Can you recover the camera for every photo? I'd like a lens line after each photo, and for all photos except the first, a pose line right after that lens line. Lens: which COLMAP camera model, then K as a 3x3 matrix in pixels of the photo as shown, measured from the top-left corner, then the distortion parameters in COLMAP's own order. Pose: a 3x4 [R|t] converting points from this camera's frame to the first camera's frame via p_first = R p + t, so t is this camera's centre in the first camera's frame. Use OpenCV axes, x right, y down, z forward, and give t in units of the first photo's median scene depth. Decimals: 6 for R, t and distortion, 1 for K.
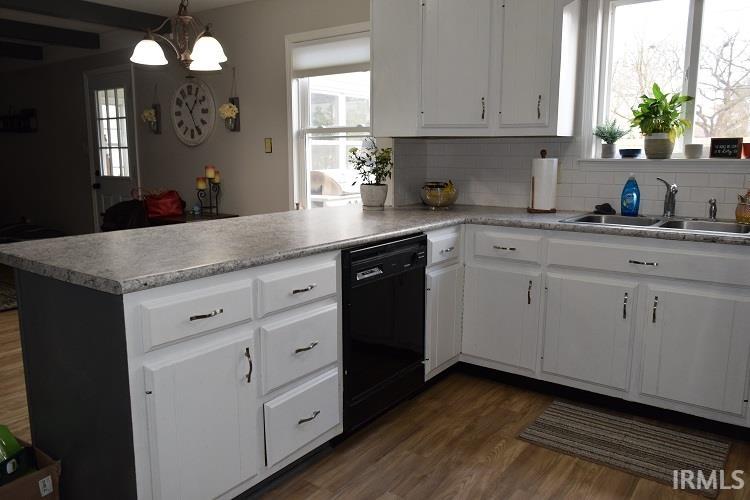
lens RADIAL K [[580.0, 0, 375.0], [0, 580.0, 250.0], [0, 0, 1]] dist [-0.006351, 0.000710]
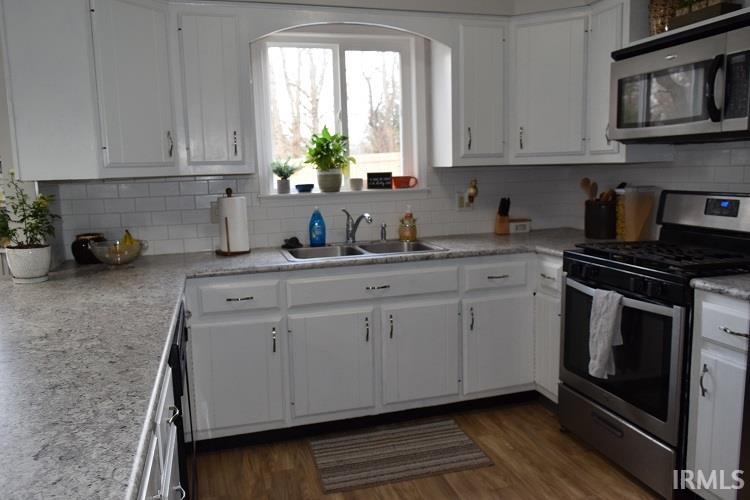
lens RADIAL K [[580.0, 0, 375.0], [0, 580.0, 250.0], [0, 0, 1]] dist [-0.006351, 0.000710]
pose [[0.616672, -0.127063, 0.776898, -0.315688], [0.160648, 0.986432, 0.033816, -0.069863], [-0.770654, 0.103954, 0.628718, 0.244407]]
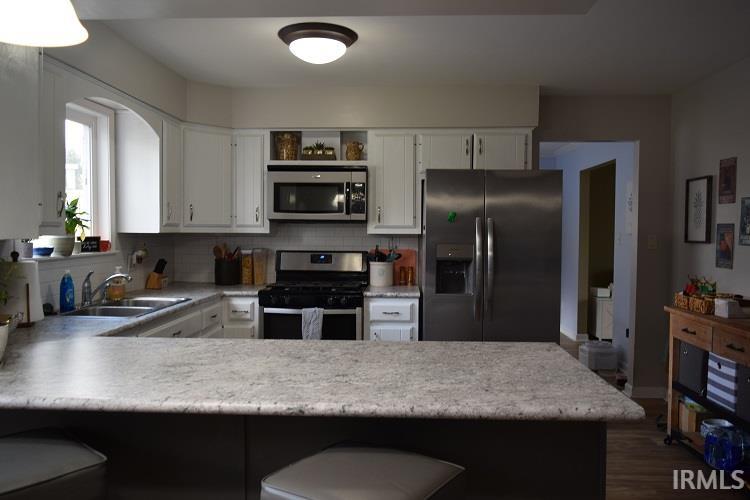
lens RADIAL K [[580.0, 0, 375.0], [0, 580.0, 250.0], [0, 0, 1]] dist [-0.006351, 0.000710]
pose [[-0.543886, -0.034717, 0.838441, -0.703865], [0.135360, 0.982430, 0.128486, -0.218548], [-0.828170, 0.183373, -0.529630, 1.044912]]
